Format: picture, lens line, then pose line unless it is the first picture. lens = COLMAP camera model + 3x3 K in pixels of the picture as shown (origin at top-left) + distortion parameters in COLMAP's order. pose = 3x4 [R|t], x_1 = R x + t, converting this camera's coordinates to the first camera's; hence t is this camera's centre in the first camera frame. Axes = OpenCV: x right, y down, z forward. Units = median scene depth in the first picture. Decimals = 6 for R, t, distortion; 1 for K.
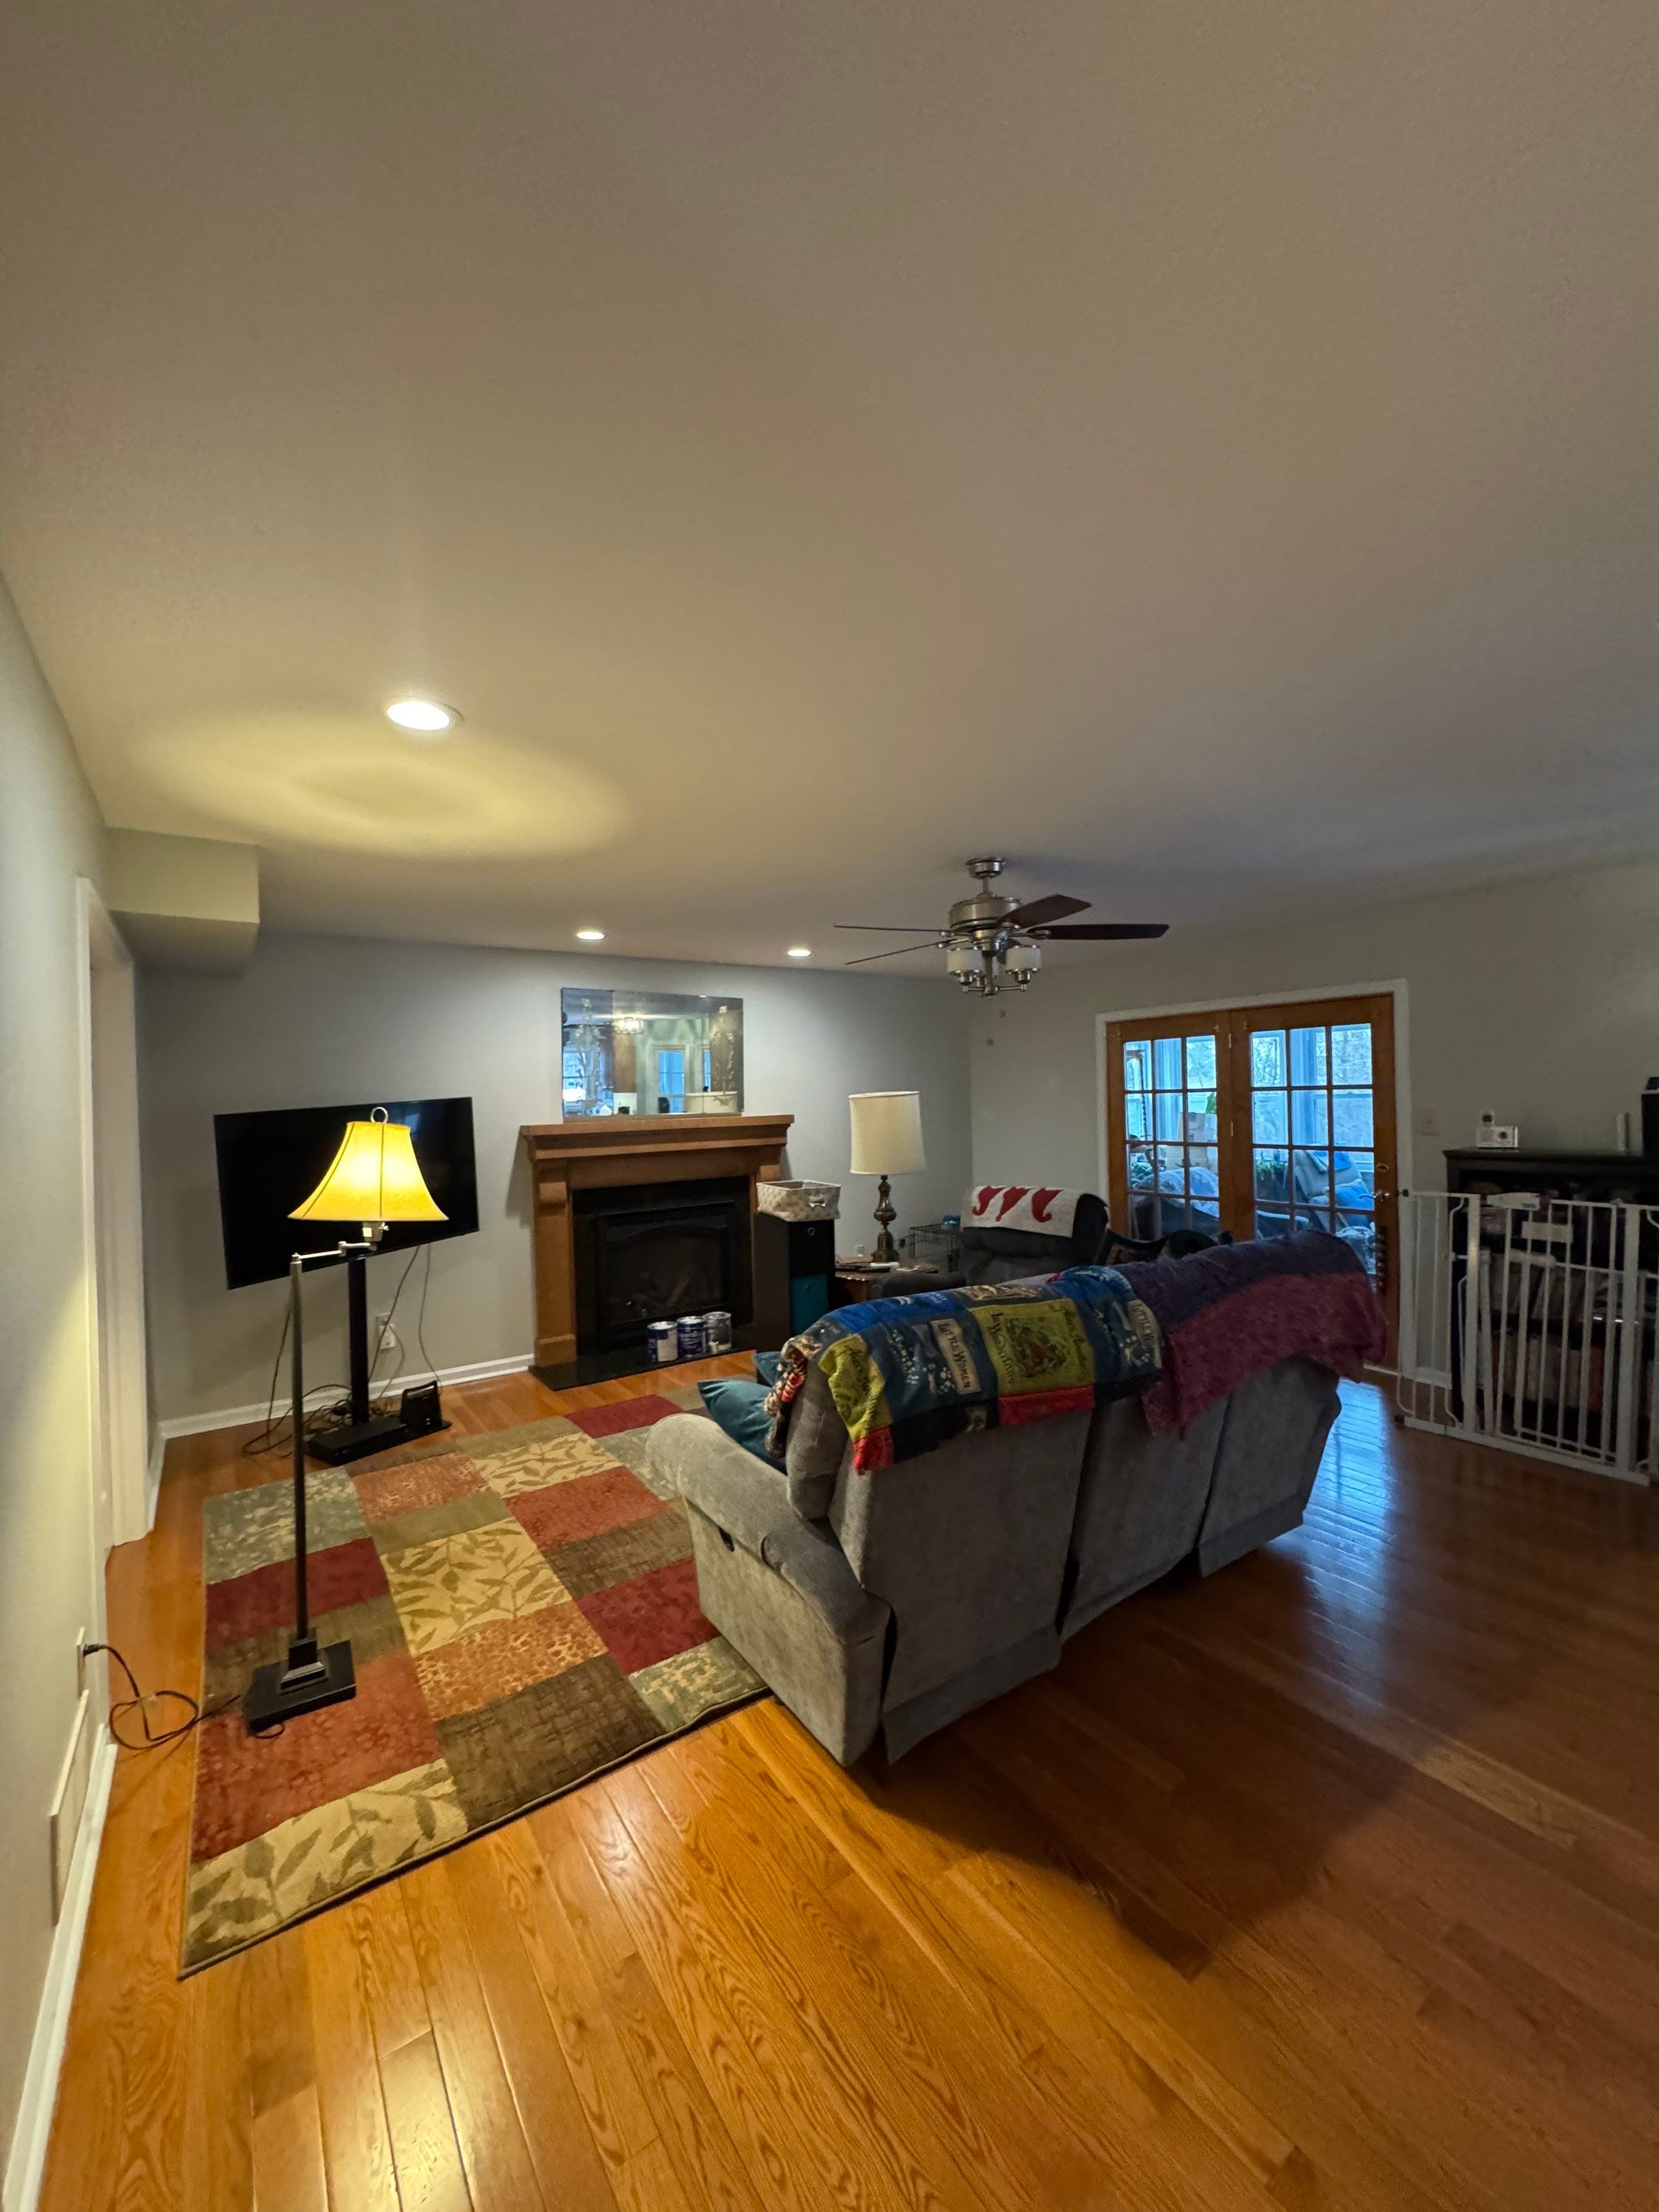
lens RADIAL K [[881.1, 0, 829.5], [0, 881.1, 1106.0], [0, 0, 1]] dist [-0.001932, 0.000973]
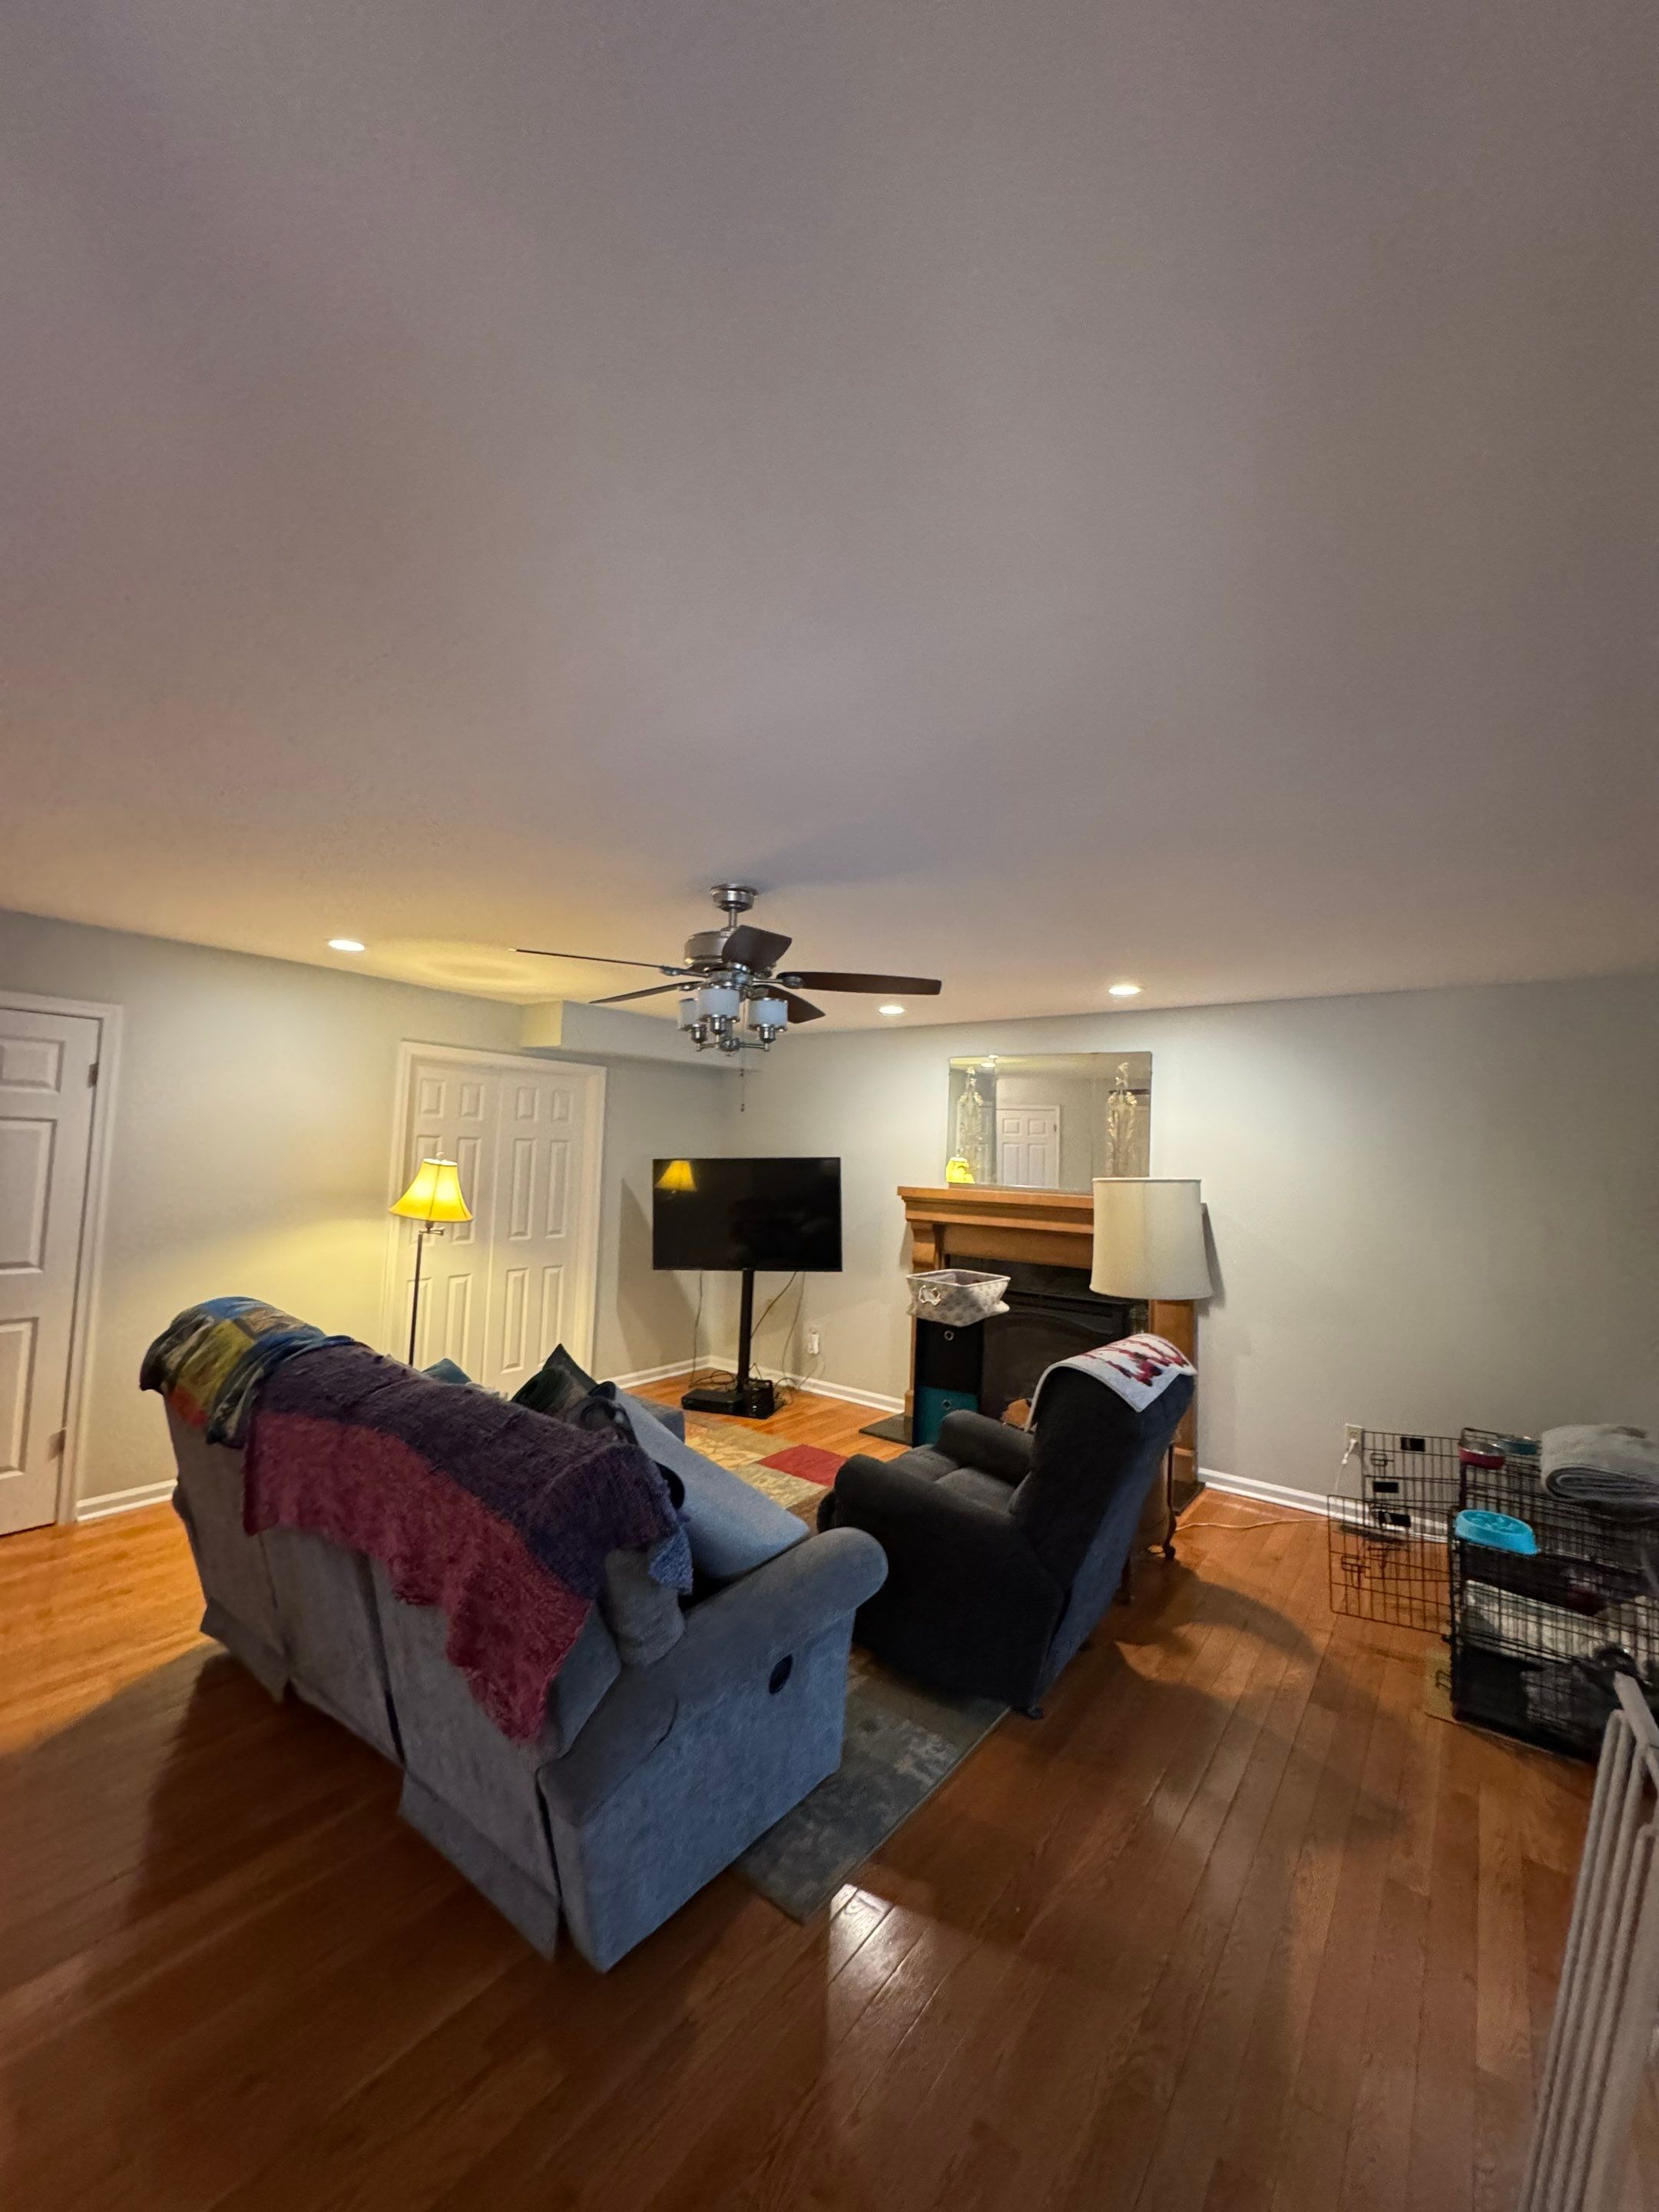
lens RADIAL K [[881.1, 0, 829.5], [0, 881.1, 1106.0], [0, 0, 1]] dist [-0.001932, 0.000973]
pose [[0.321269, -0.008545, -0.946949, 0.813089], [-0.068109, 0.997161, -0.032105, -0.045408], [0.944536, 0.074810, 0.319775, 0.683166]]
